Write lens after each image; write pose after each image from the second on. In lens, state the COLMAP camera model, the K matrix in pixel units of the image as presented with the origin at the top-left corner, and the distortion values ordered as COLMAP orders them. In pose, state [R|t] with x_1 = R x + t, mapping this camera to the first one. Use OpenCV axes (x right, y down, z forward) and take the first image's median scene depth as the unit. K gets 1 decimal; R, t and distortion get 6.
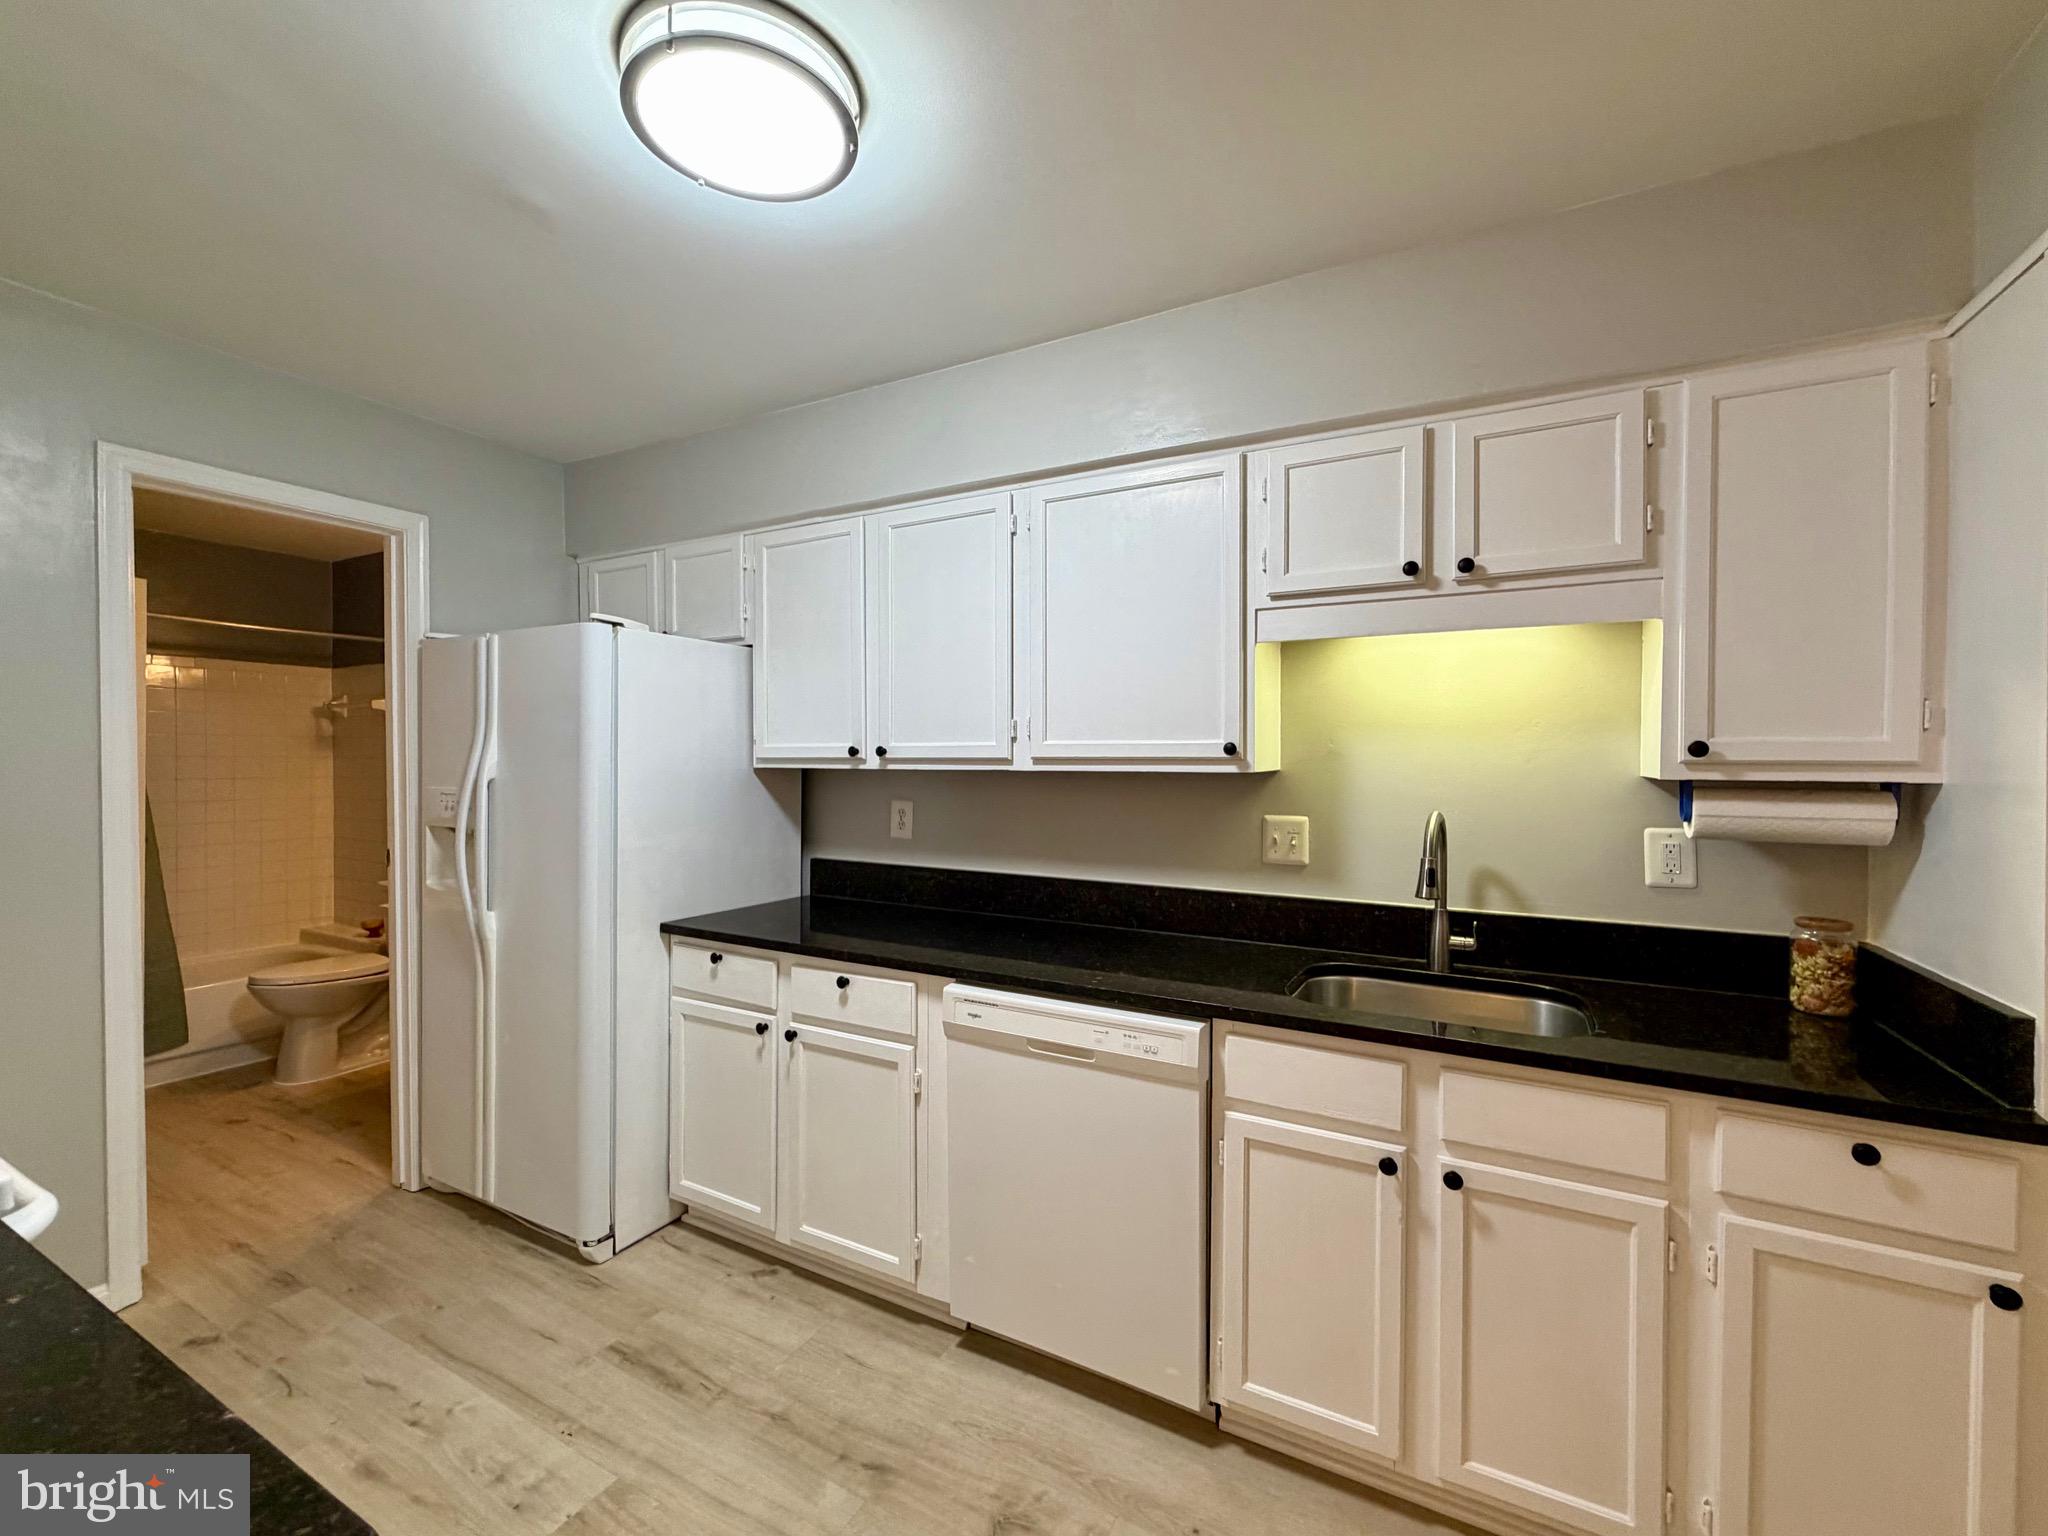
lens RADIAL K [[856.4, 0, 1021.1], [0, 856.4, 766.9], [0, 0, 1]] dist [-0.000152, 0.000224]
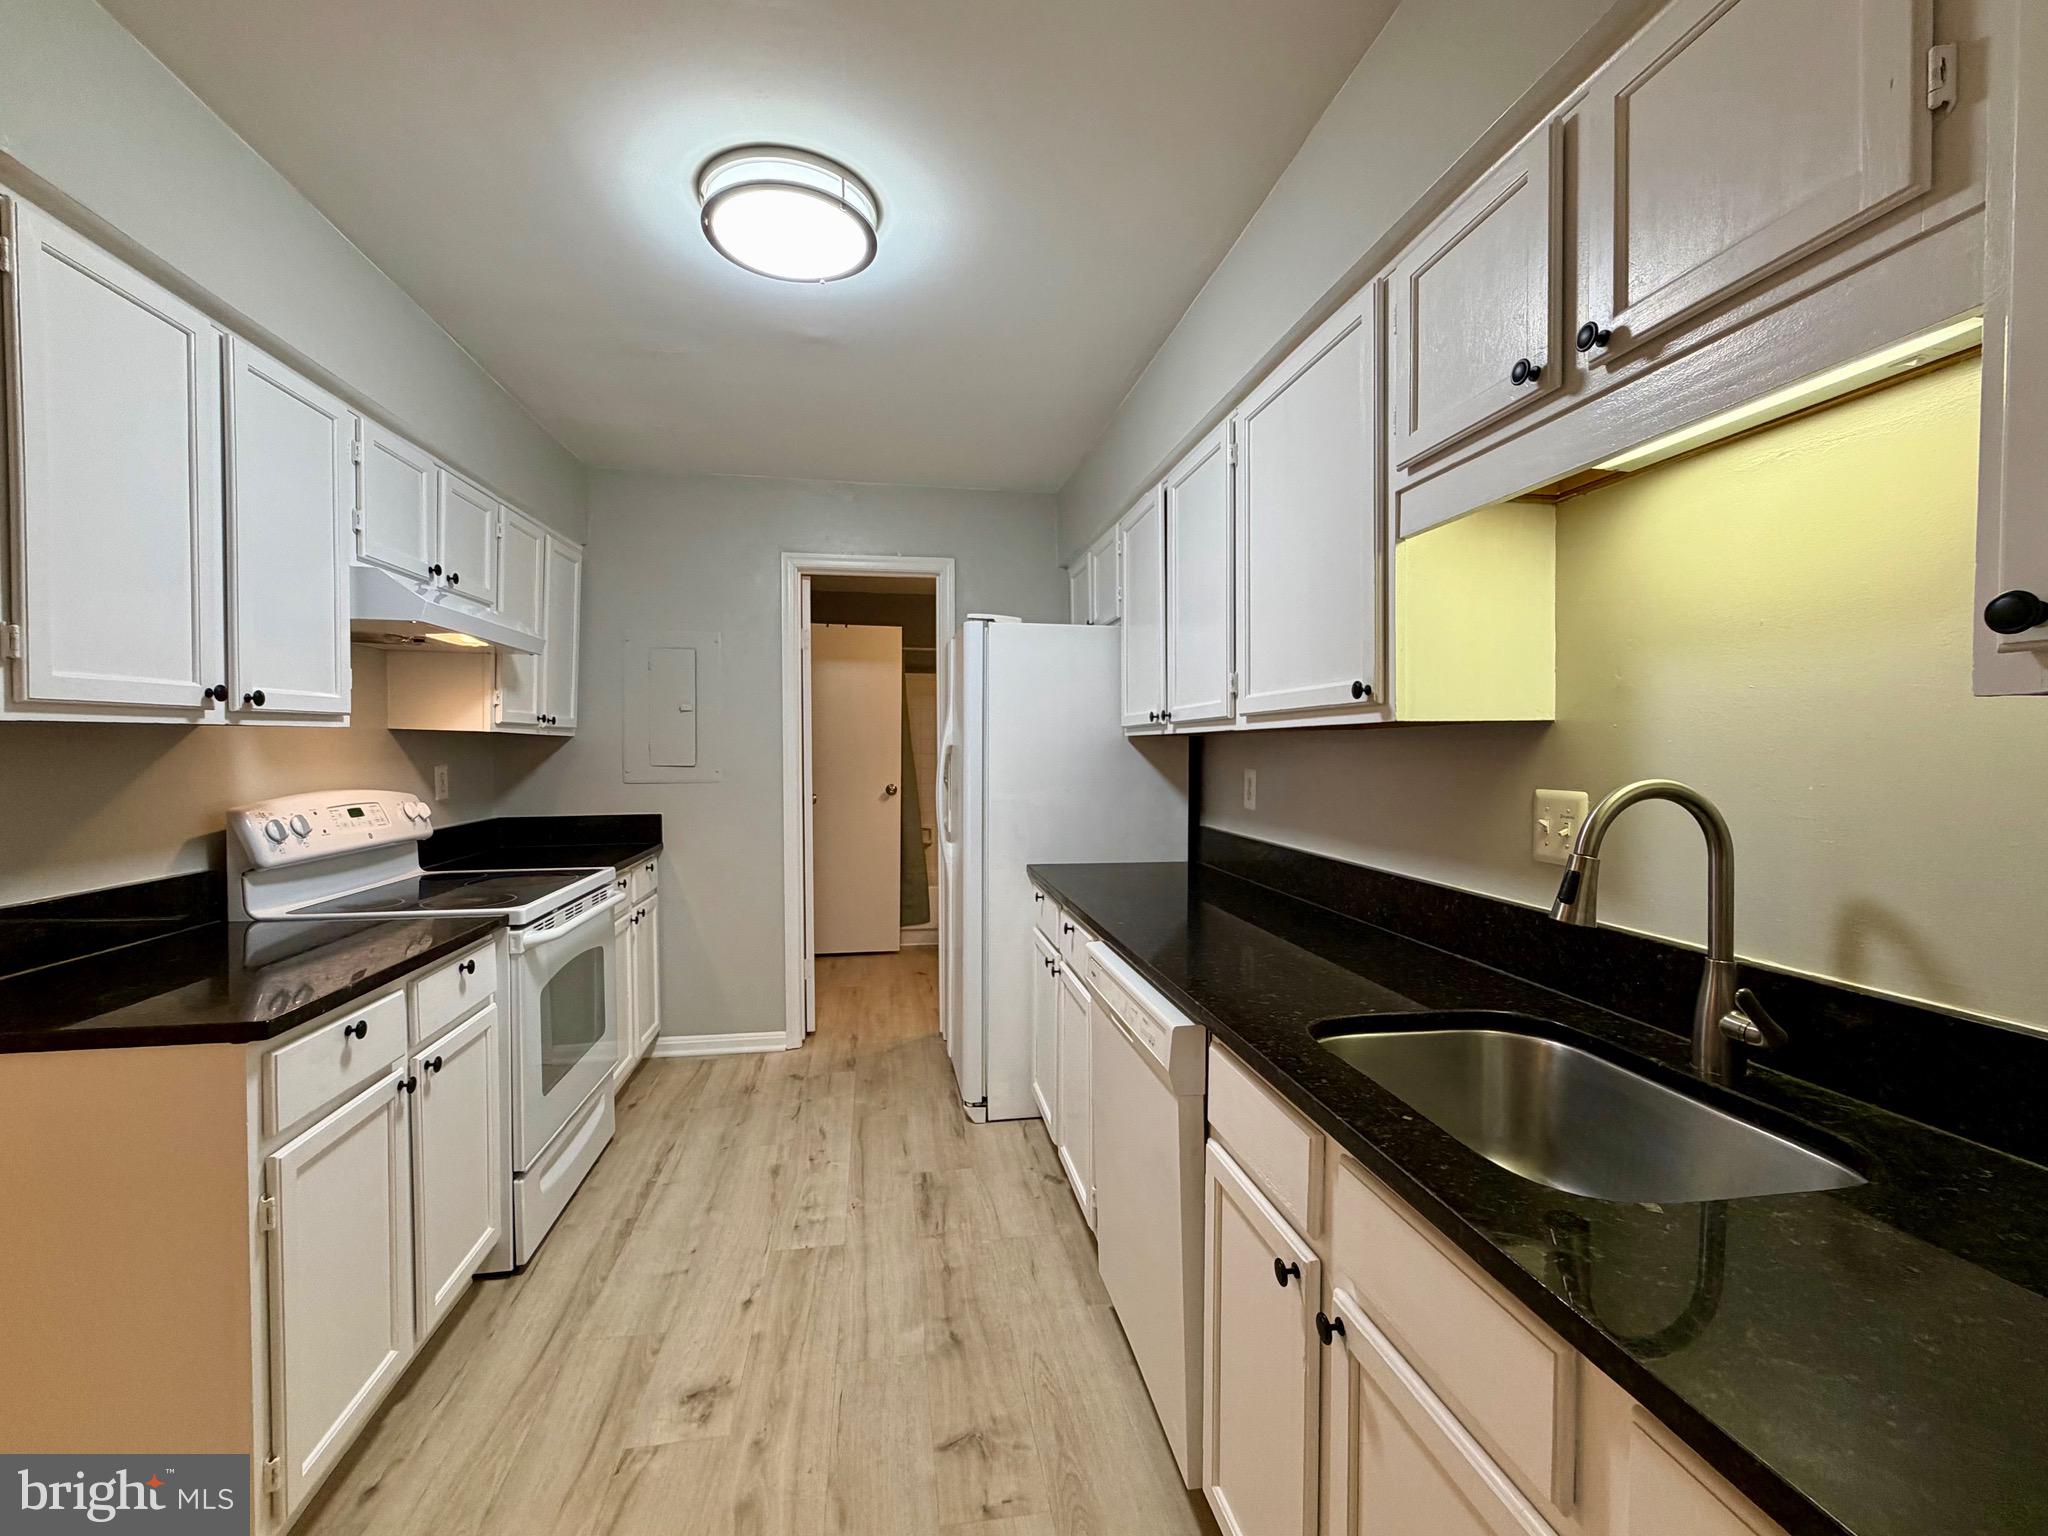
lens RADIAL K [[856.0, 0, 1022.4], [0, 856.0, 766.3], [0, 0, 1]] dist [-0.000467, 0.000295]
pose [[0.619291, 0.012098, -0.785068, 0.680943], [-0.004616, 0.999920, 0.011768, 0.039727], [0.785148, -0.003665, 0.619298, 0.329237]]
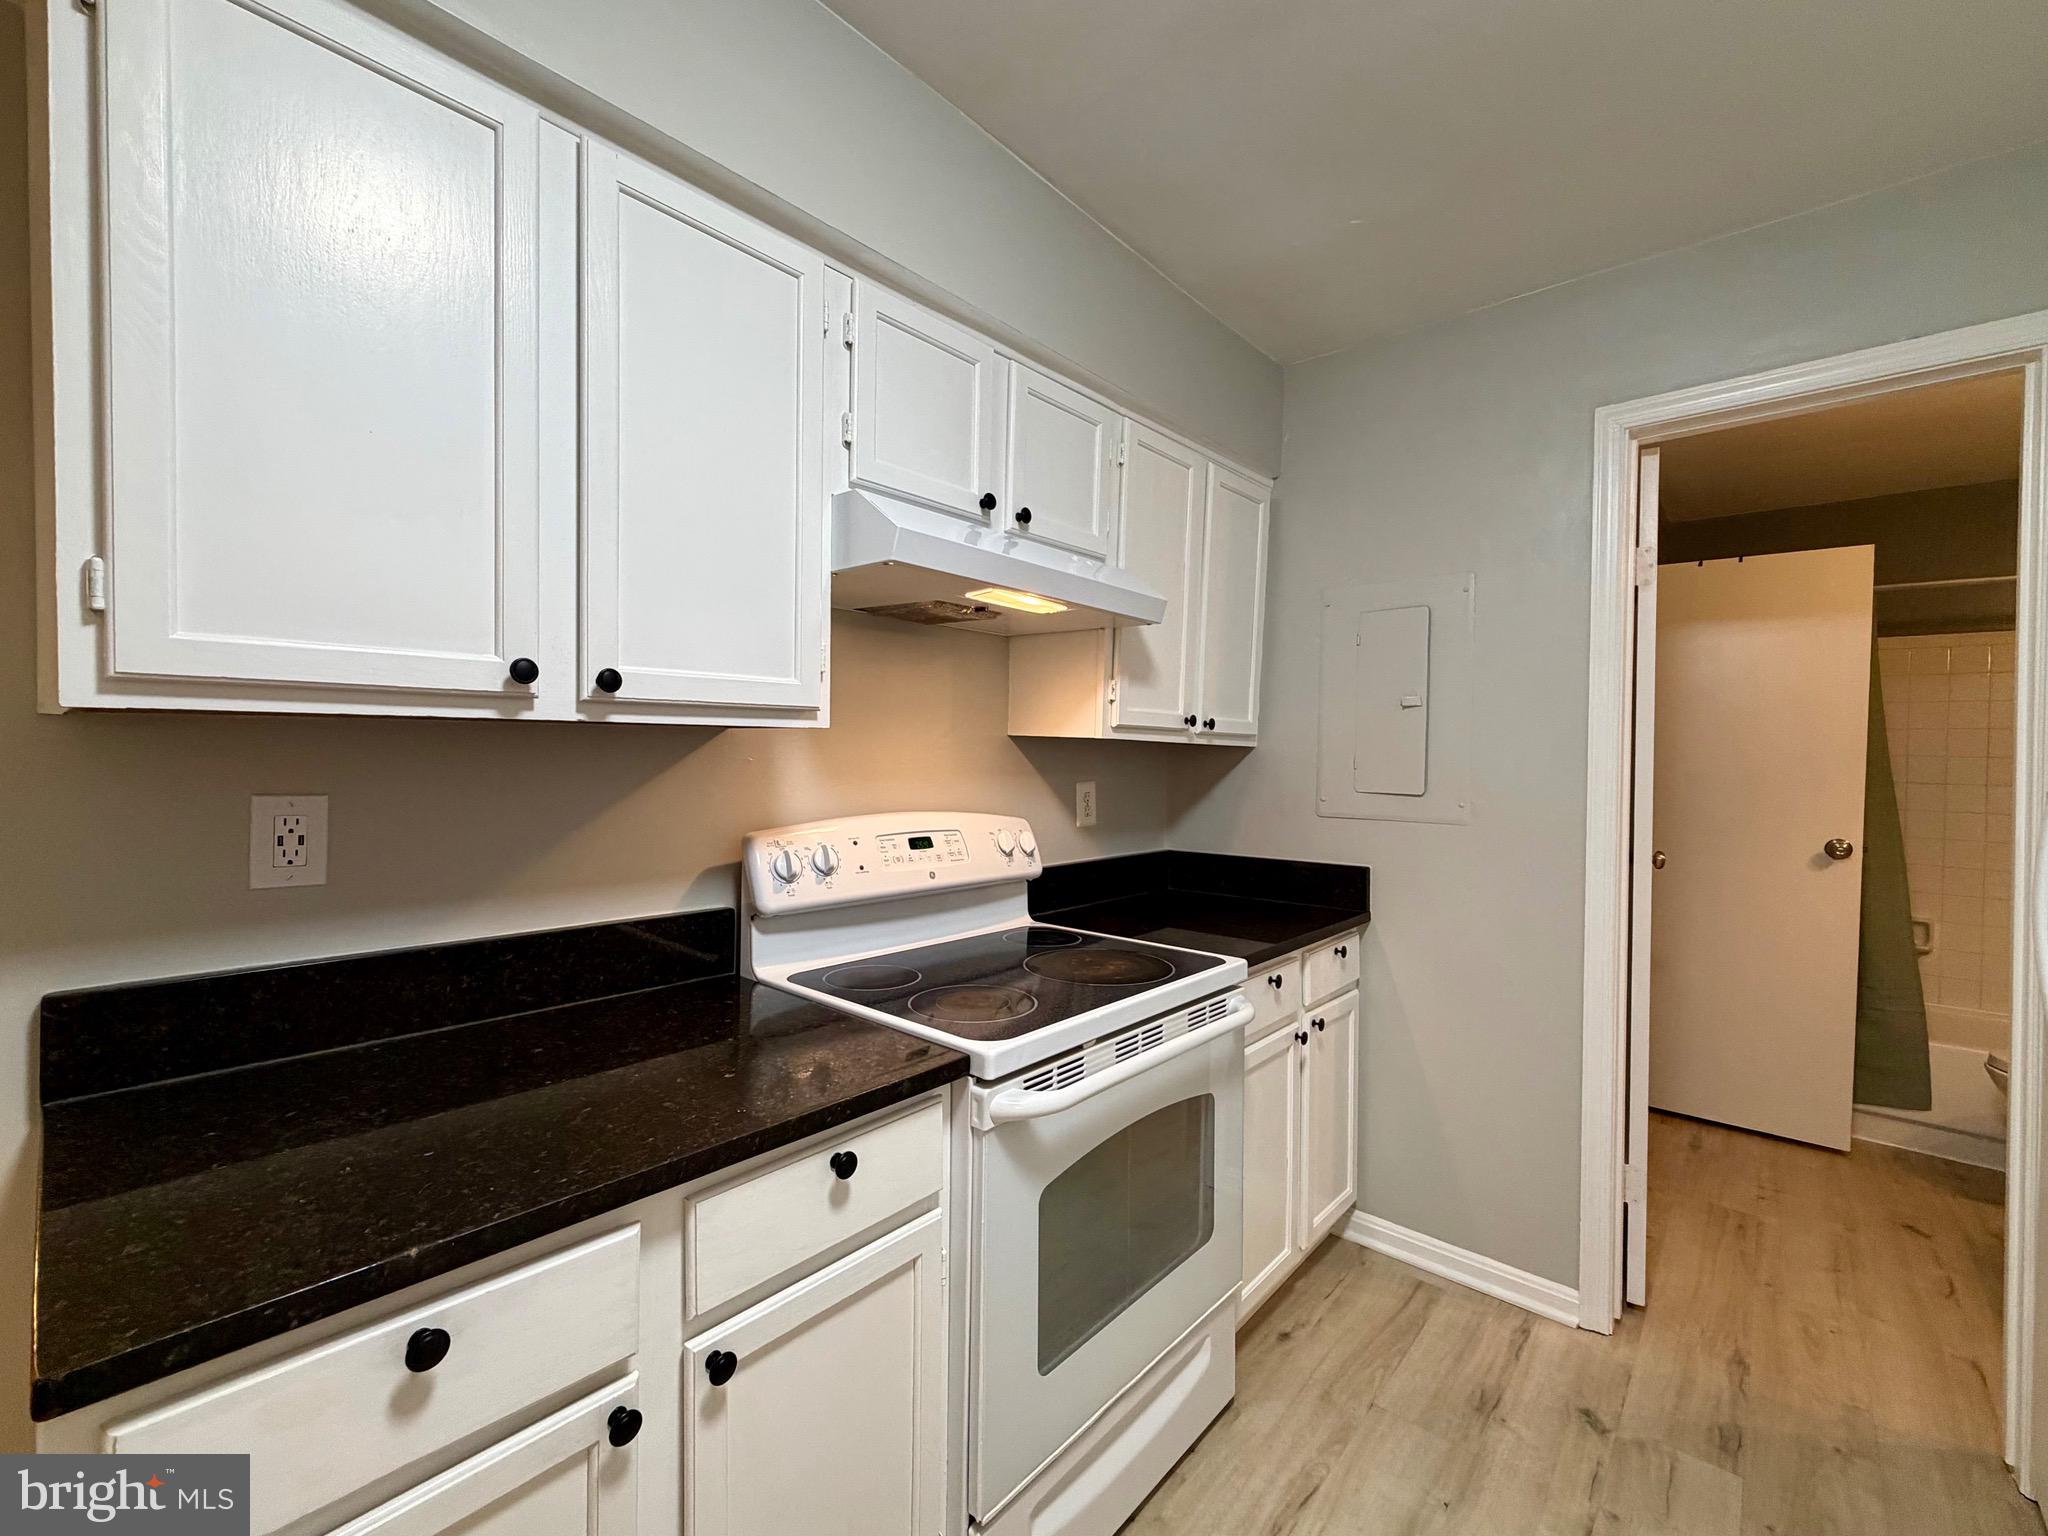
lens RADIAL K [[856.4, 0, 1021.1], [0, 856.4, 766.9], [0, 0, 1]] dist [-0.000152, 0.000224]
pose [[-0.224917, 0.002938, -0.974374, -0.001035], [-0.025905, 0.999624, 0.008994, 0.029765], [0.974034, 0.027265, -0.224756, 0.664679]]
